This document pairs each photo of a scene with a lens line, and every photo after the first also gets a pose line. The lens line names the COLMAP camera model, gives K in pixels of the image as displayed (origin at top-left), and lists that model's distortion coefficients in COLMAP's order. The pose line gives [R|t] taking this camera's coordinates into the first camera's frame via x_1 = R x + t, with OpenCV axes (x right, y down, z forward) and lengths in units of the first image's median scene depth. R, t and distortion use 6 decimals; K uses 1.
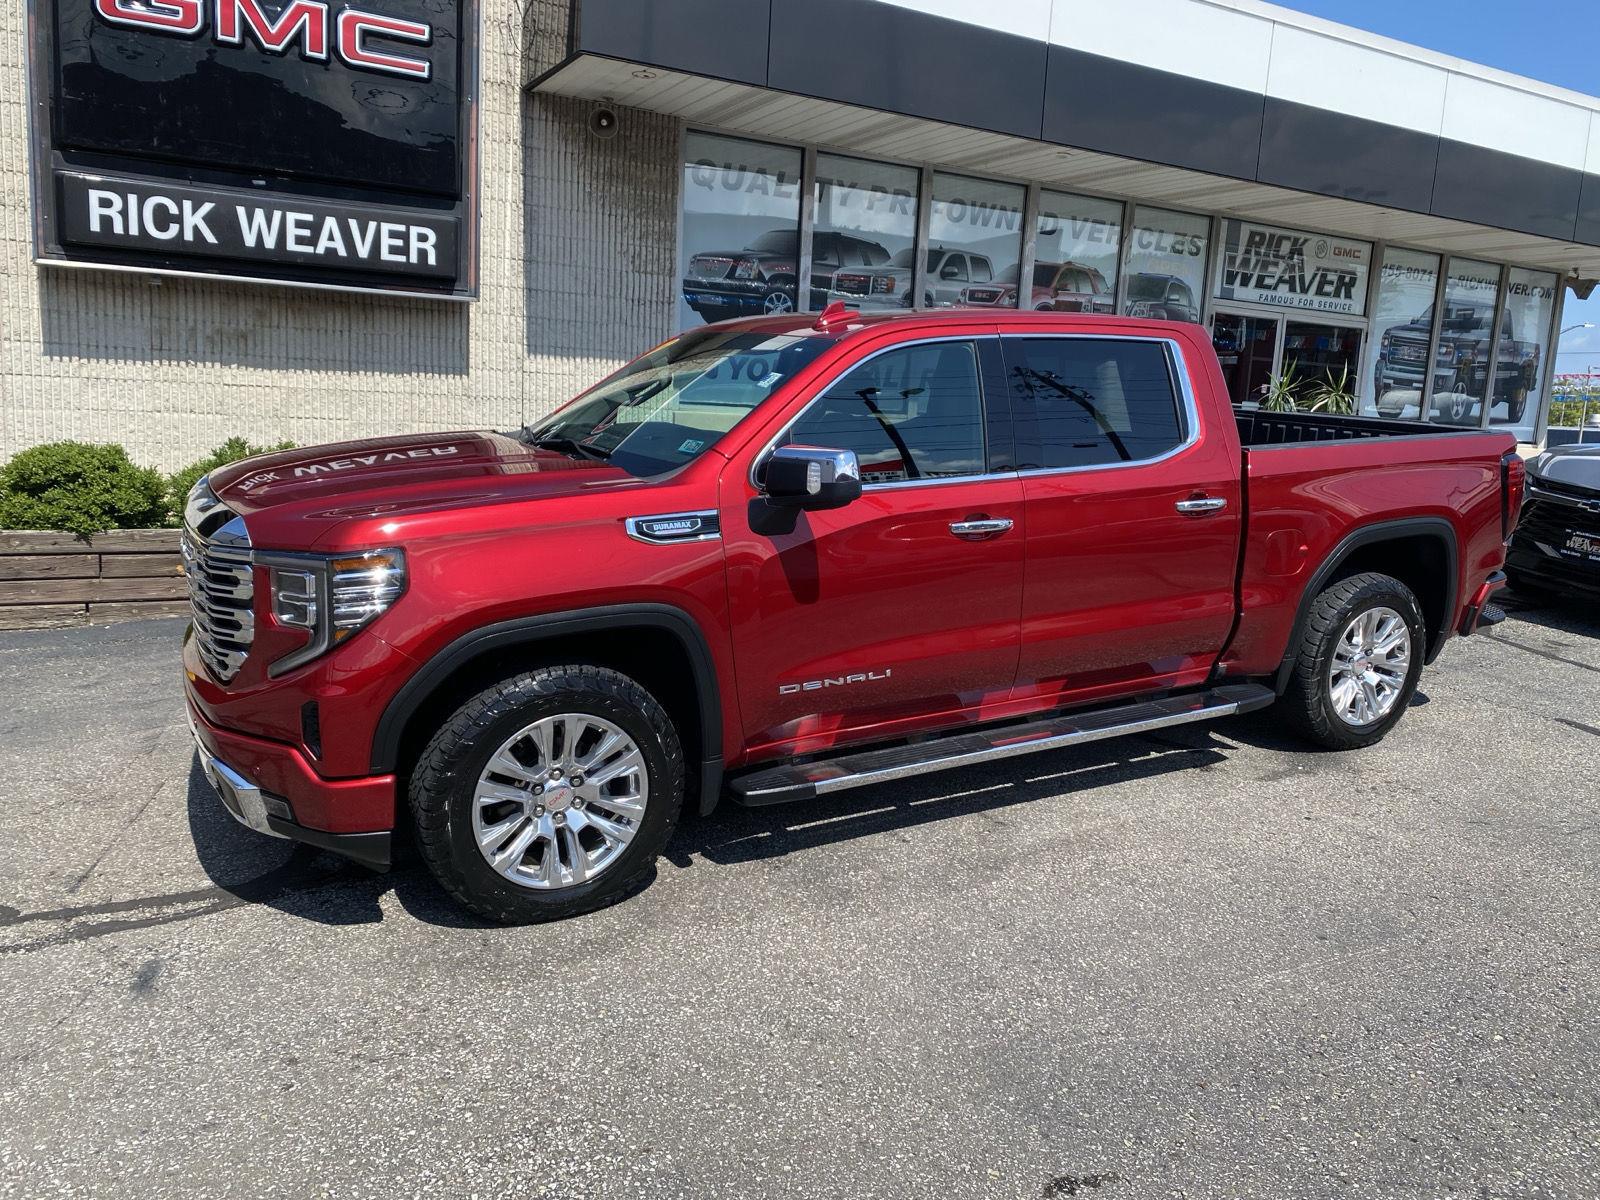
lens RADIAL K [[1212.4, 0, 818.7], [0, 1212.4, 571.6], [0, 0, 1]] dist [0.044409, -0.053814]
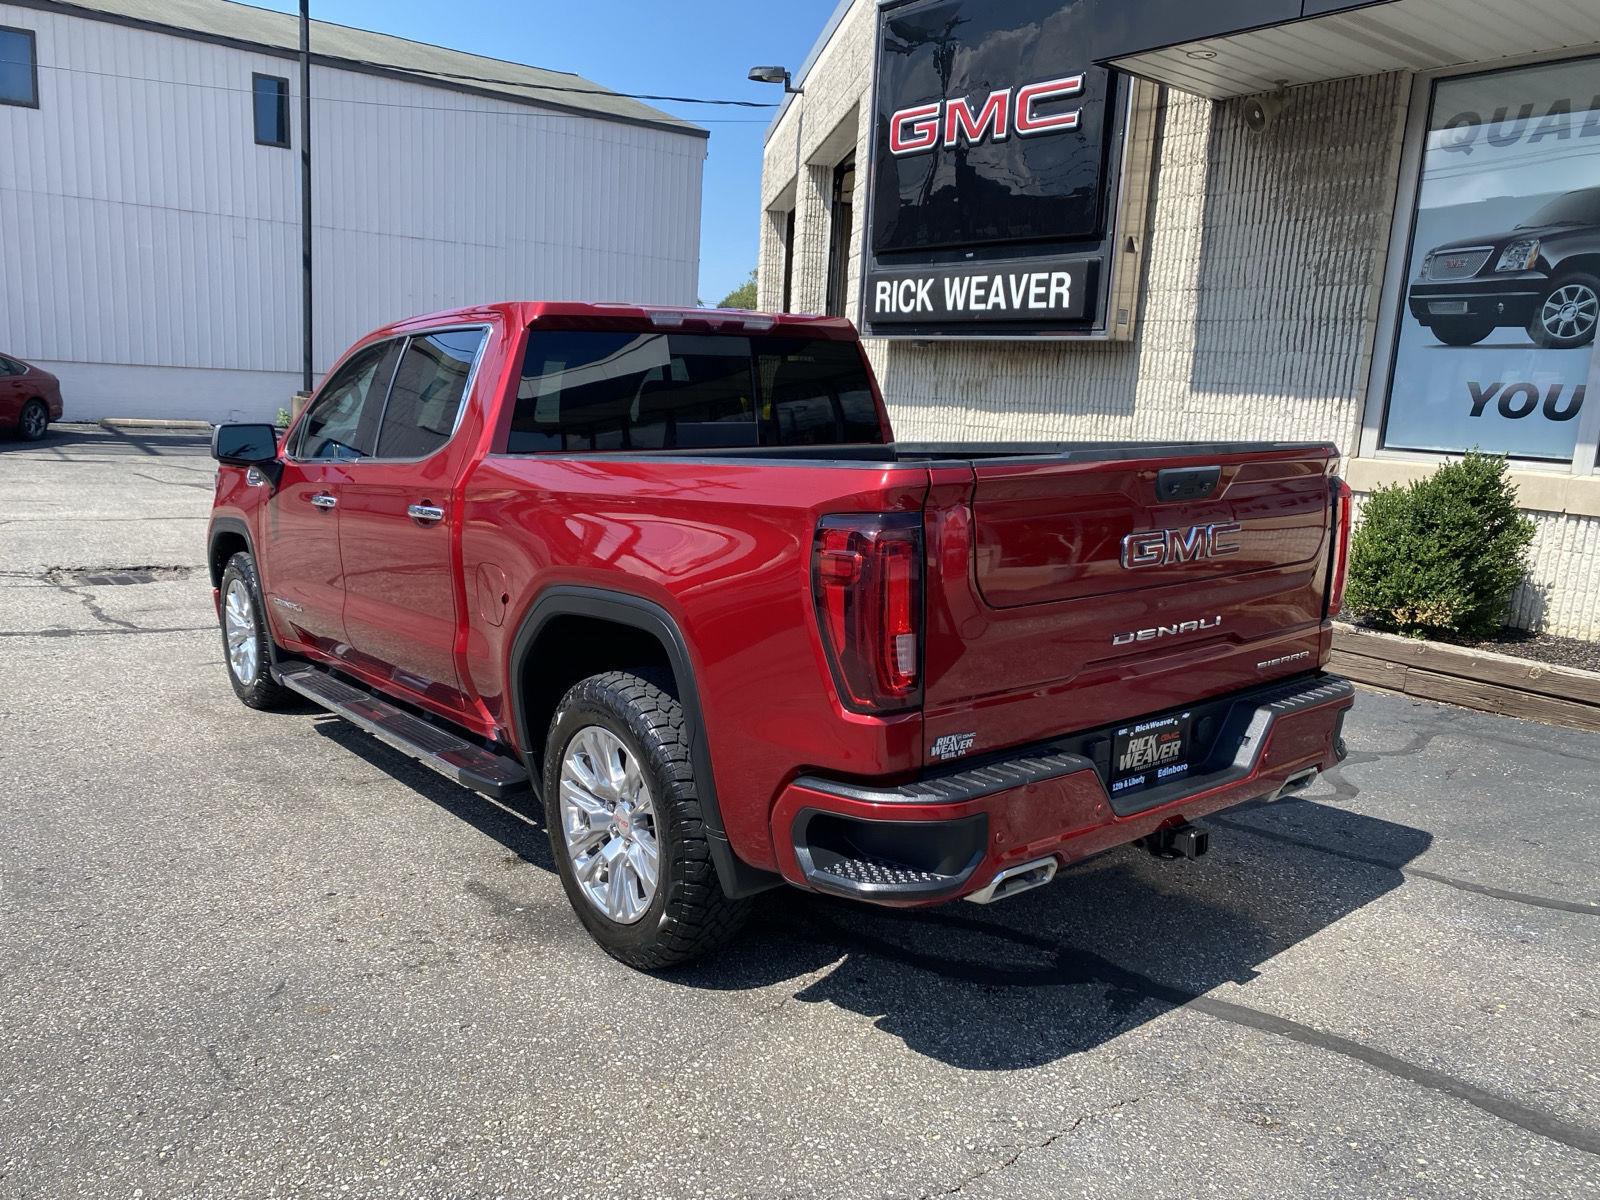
lens RADIAL K [[1235.5, 0, 800.0], [0, 1235.5, 600.0], [0, 0, 1]] dist [0.008857, 0.005772]
pose [[0.154114, 0.127091, -0.979845, 0.642081], [-0.179511, 0.978790, 0.098720, -0.066728], [0.971609, 0.160679, 0.173659, 0.586719]]
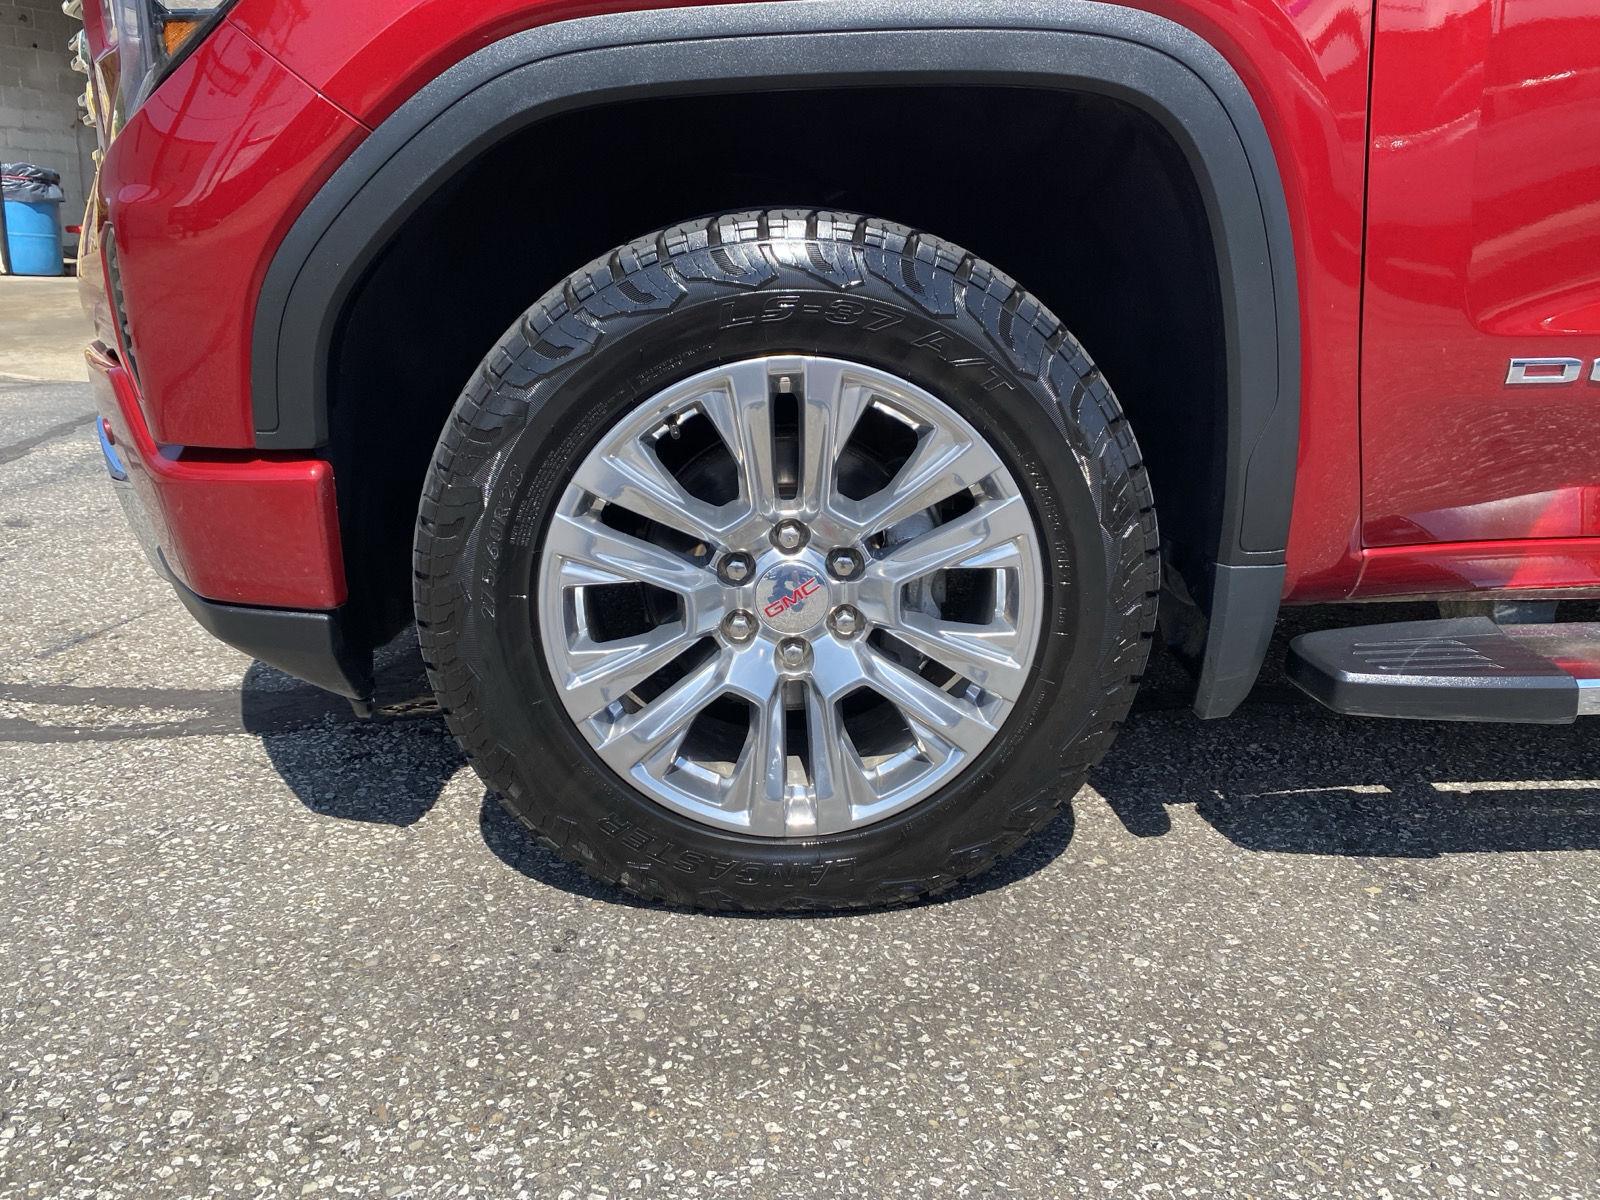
lens RADIAL K [[1219.8, 0, 790.2], [0, 1219.8, 591.7], [0, 0, 1]] dist [0.016295, -0.005037]
pose [[0.884886, 0.122784, -0.449333, -0.020355], [-0.070156, 0.988760, 0.132026, 0.055795], [0.460494, -0.085305, 0.883555, 0.279319]]
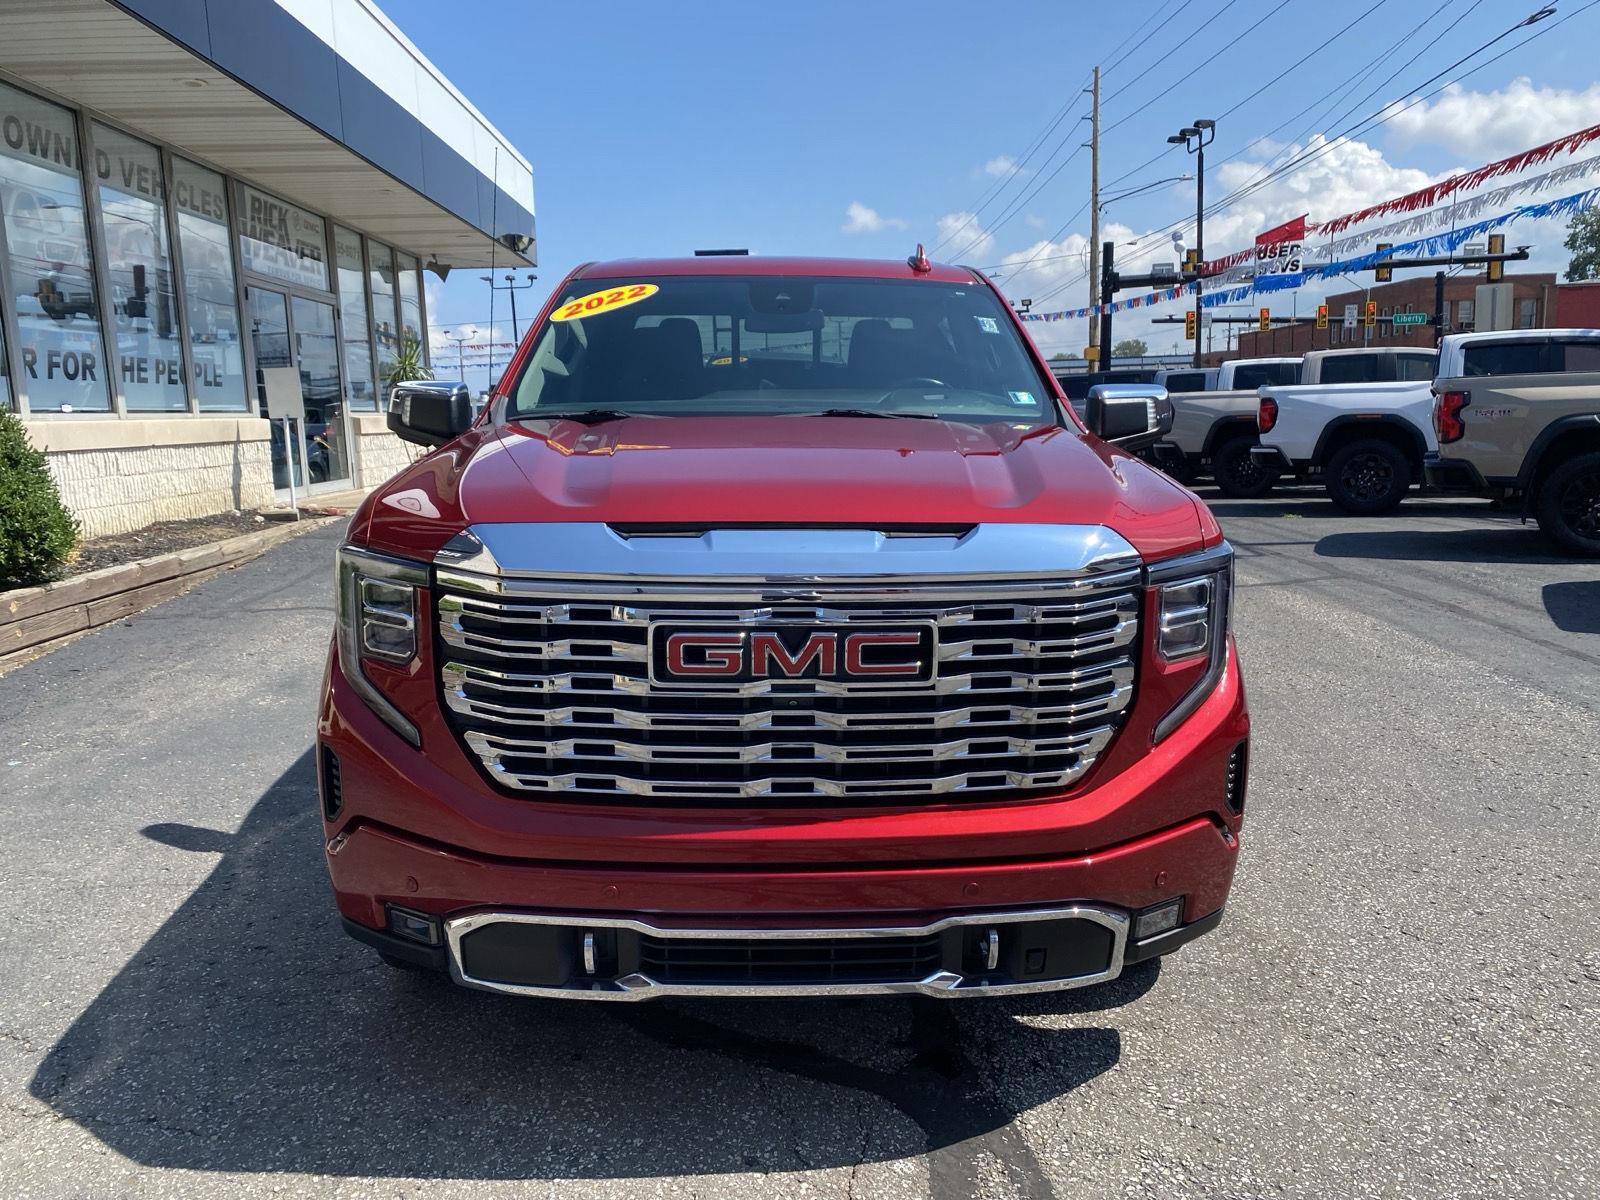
lens RADIAL K [[1213.0, 0, 799.0], [0, 1213.0, 589.4], [0, 0, 1]] dist [0.004019, -0.000910]
pose [[0.463859, -0.196557, 0.863829, -0.428297], [0.176776, 0.976003, 0.127156, -0.046716], [-0.868093, 0.093722, 0.487474, 0.315680]]
